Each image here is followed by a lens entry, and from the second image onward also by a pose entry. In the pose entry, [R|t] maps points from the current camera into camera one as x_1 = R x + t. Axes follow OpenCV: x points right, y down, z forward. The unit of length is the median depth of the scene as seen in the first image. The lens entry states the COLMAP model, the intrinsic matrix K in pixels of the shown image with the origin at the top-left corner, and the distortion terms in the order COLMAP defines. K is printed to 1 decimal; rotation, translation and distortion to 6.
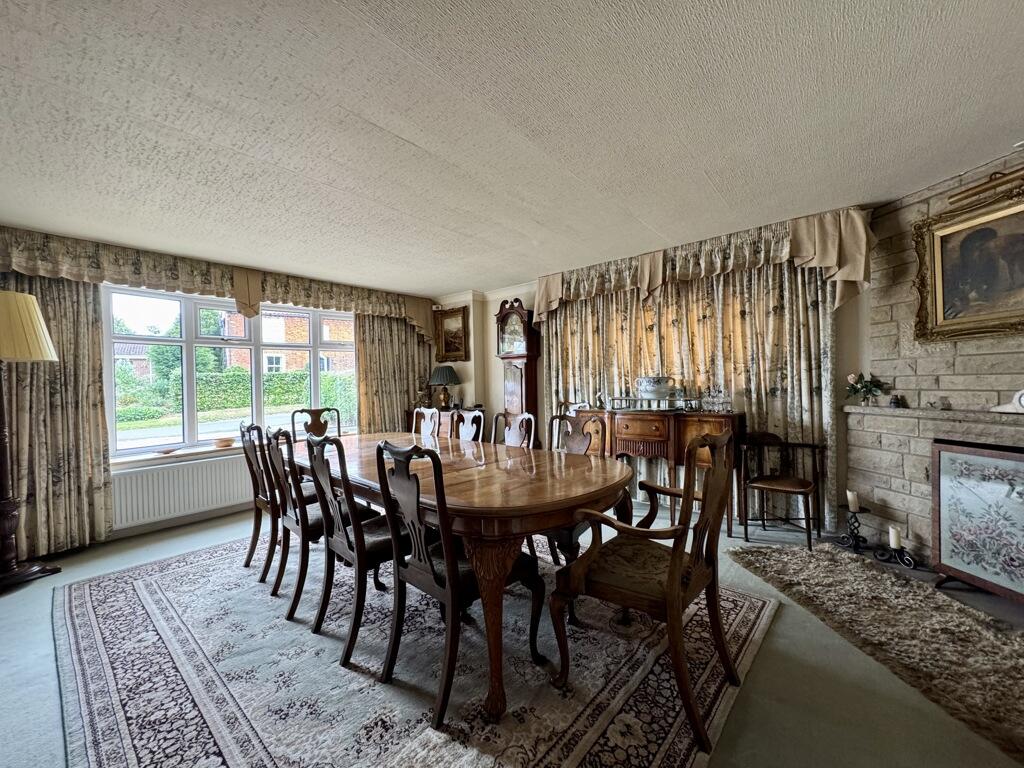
lens RADIAL K [[407.9, 0, 506.7], [0, 407.9, 381.7], [0, 0, 1]] dist [-0.000554, 0.000022]
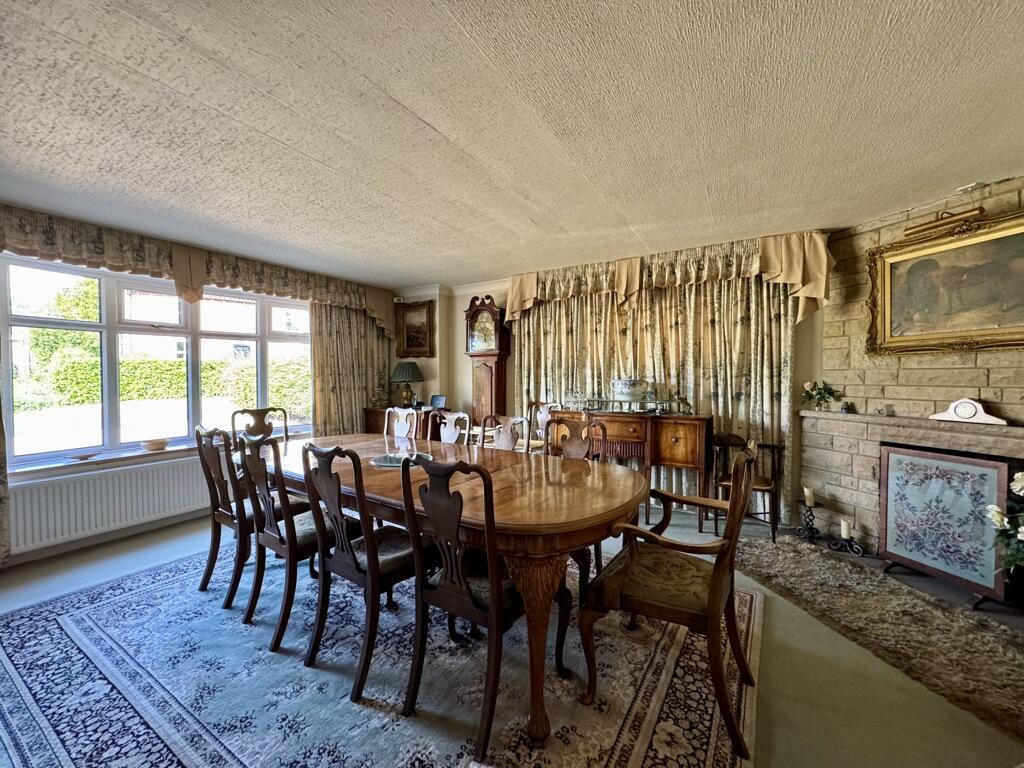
lens RADIAL K [[407.9, 0, 512.4], [0, 407.9, 381.9], [0, 0, 1]] dist [-0.000554, 0.000022]
pose [[0.987145, 0.017491, 0.158867, -0.144136], [-0.019650, 0.999735, 0.012026, -0.019301], [-0.158614, -0.014993, 0.987227, 0.041332]]
